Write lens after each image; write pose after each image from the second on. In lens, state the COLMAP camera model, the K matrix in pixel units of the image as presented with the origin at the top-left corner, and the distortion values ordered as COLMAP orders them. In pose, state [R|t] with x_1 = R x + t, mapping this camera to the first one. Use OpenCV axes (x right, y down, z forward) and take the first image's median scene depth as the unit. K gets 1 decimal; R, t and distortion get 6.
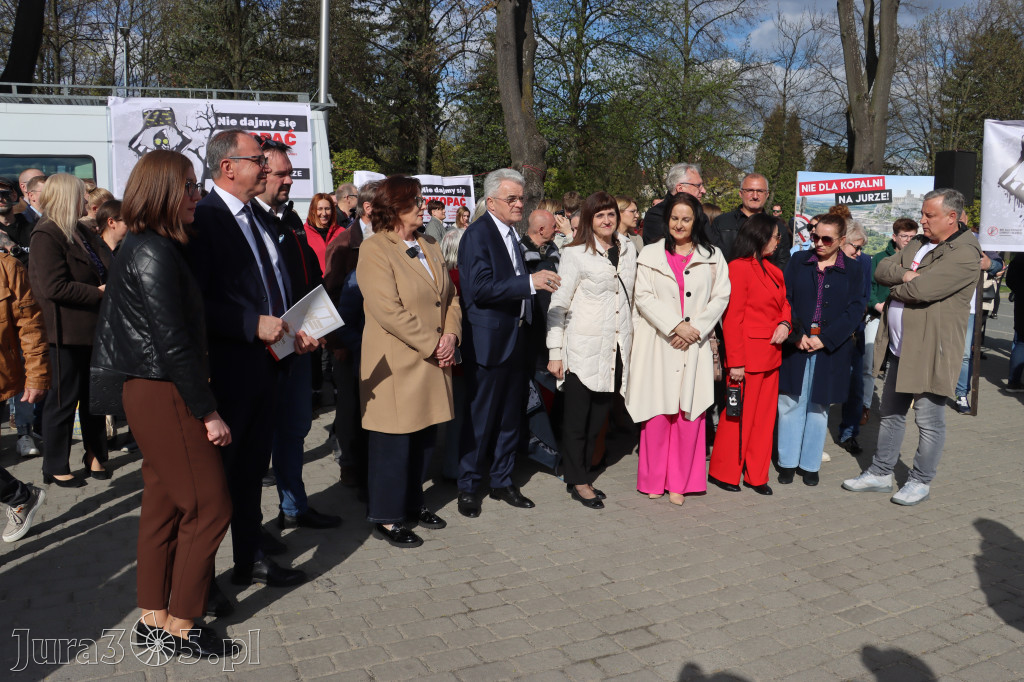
lens RADIAL K [[848.5, 0, 515.4], [0, 848.5, 339.2], [0, 0, 1]] dist [-0.181441, 0.163280]
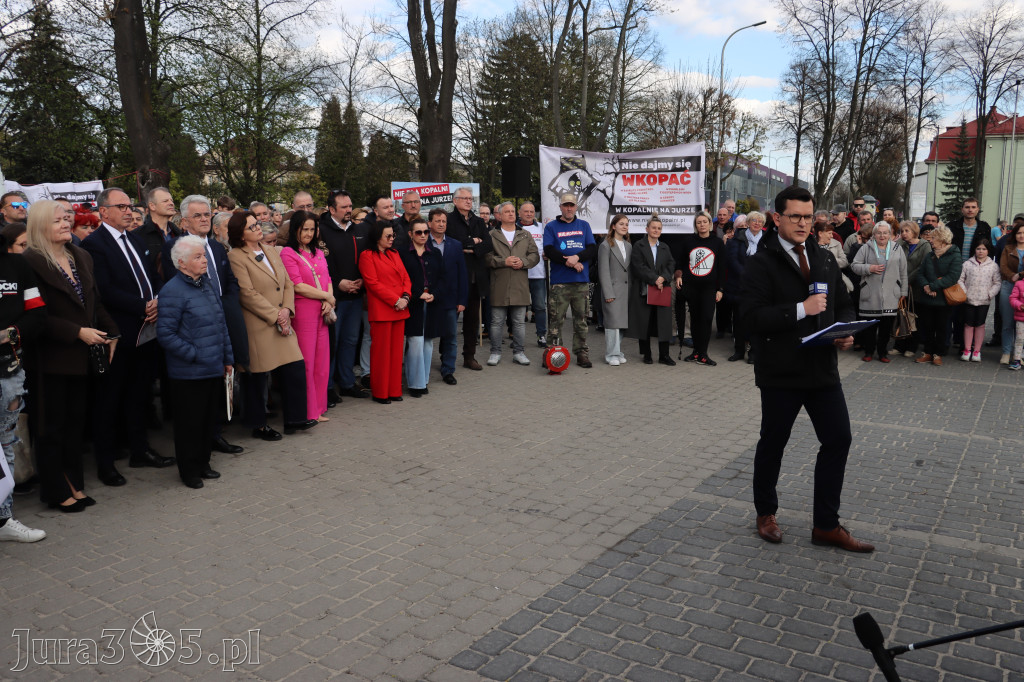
lens RADIAL K [[849.0, 0, 509.8], [0, 849.0, 343.0], [0, 0, 1]] dist [-0.178413, 0.158603]
pose [[0.871761, -0.093008, 0.481021, -0.173473], [0.081520, 0.995665, 0.044778, 0.009056], [-0.483101, 0.000177, 0.875565, -0.219993]]
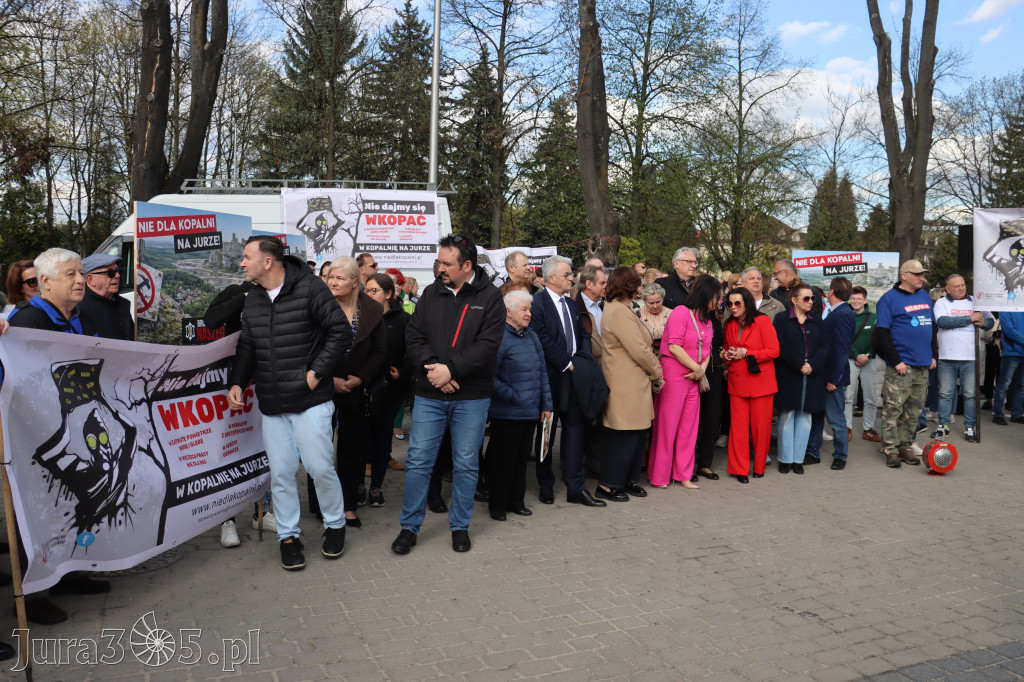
lens RADIAL K [[849.0, 0, 509.8], [0, 849.0, 343.0], [0, 0, 1]] dist [-0.178413, 0.158603]
pose [[0.997592, 0.002609, -0.069300, -0.051168], [-0.007130, 0.997855, -0.065073, 0.021760], [0.068981, 0.065410, 0.995471, -0.227214]]
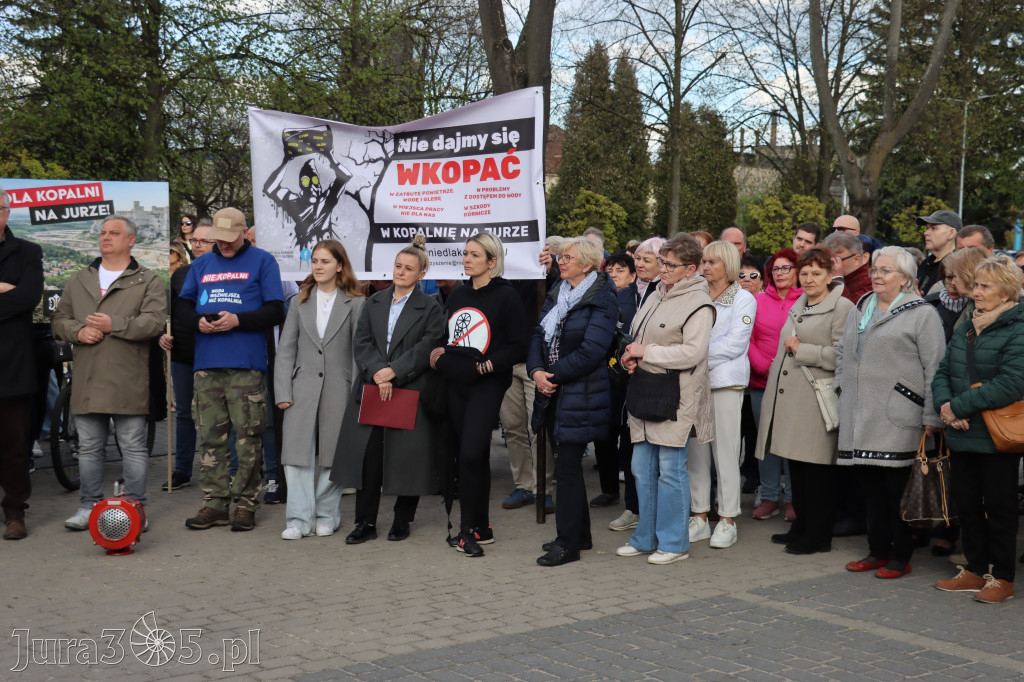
lens RADIAL K [[1500.1, 0, 511.0], [0, 1500.1, 352.5], [0, 0, 1]] dist [0.022598, 0.675318]
pose [[0.985687, -0.024427, 0.166807, 0.418065], [0.034954, 0.997558, -0.060467, 0.037373], [-0.164922, 0.065432, 0.984134, -0.298372]]
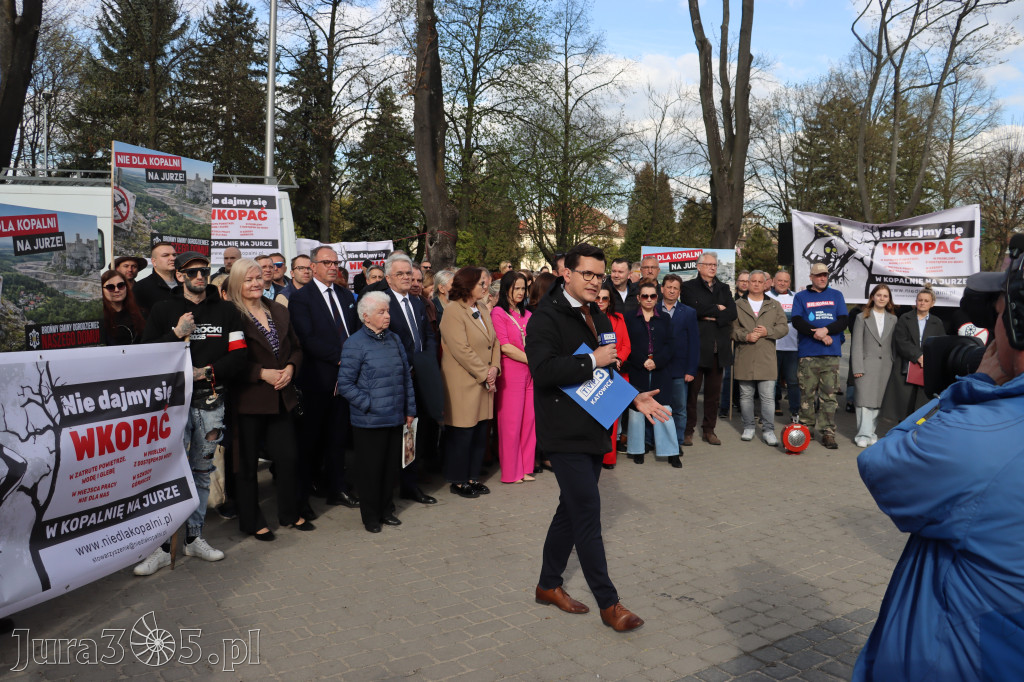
lens RADIAL K [[849.0, 0, 509.8], [0, 849.0, 343.0], [0, 0, 1]] dist [-0.178413, 0.158603]
pose [[0.990319, -0.013395, 0.138165, -0.083981], [0.020690, 0.998459, -0.051498, 0.013655], [-0.137262, 0.053858, 0.989069, -0.232566]]
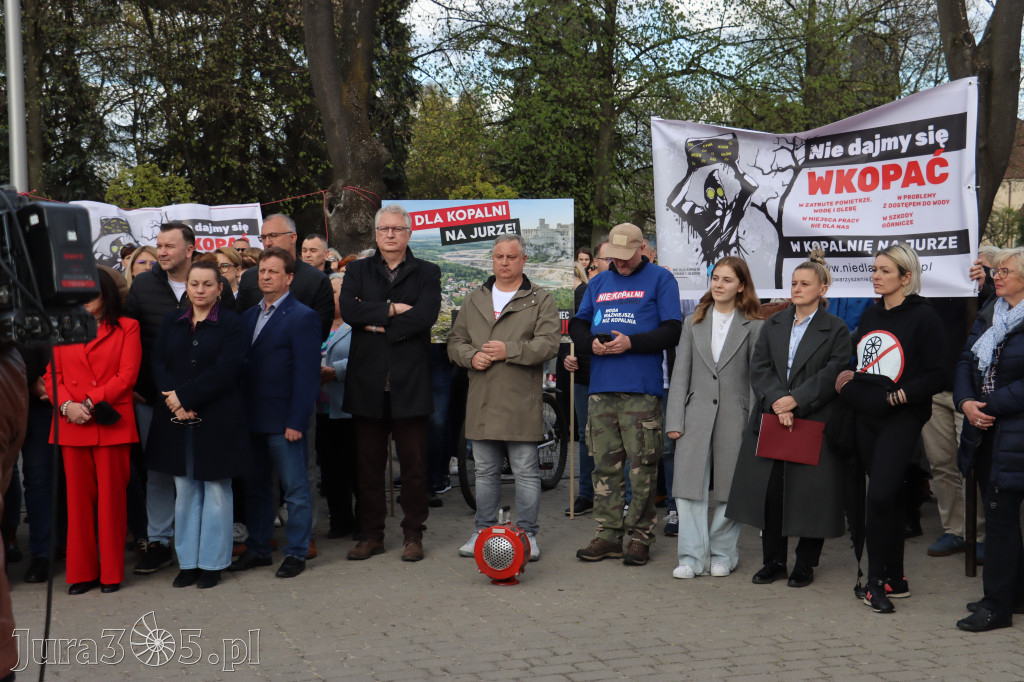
lens RADIAL K [[1500.1, 0, 511.0], [0, 1500.1, 352.5], [0, 0, 1]] dist [0.022598, 0.675318]
pose [[0.990404, -0.014483, -0.137440, 0.457919], [0.003940, 0.997048, -0.076678, 0.028333], [0.138145, 0.075400, 0.987538, -0.232170]]
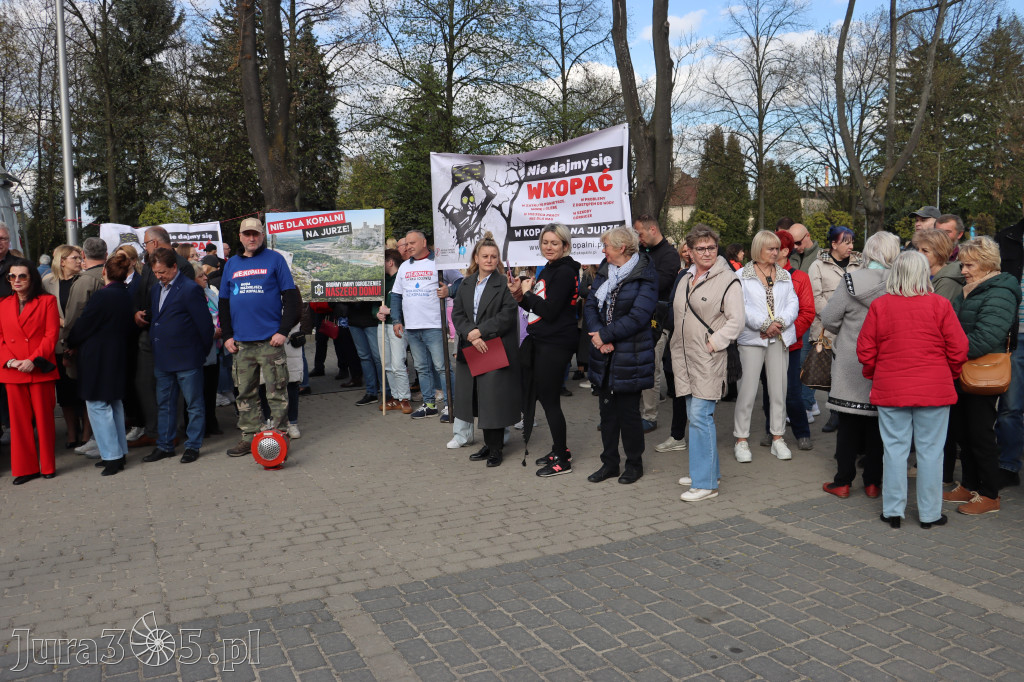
lens RADIAL K [[848.5, 0, 515.4], [0, 848.5, 339.2], [0, 0, 1]] dist [-0.181441, 0.163280]
pose [[0.998770, -0.044791, -0.021279, 0.512011], [0.044016, 0.998397, -0.035582, 0.020827], [0.022839, 0.034602, 0.999140, -0.093495]]
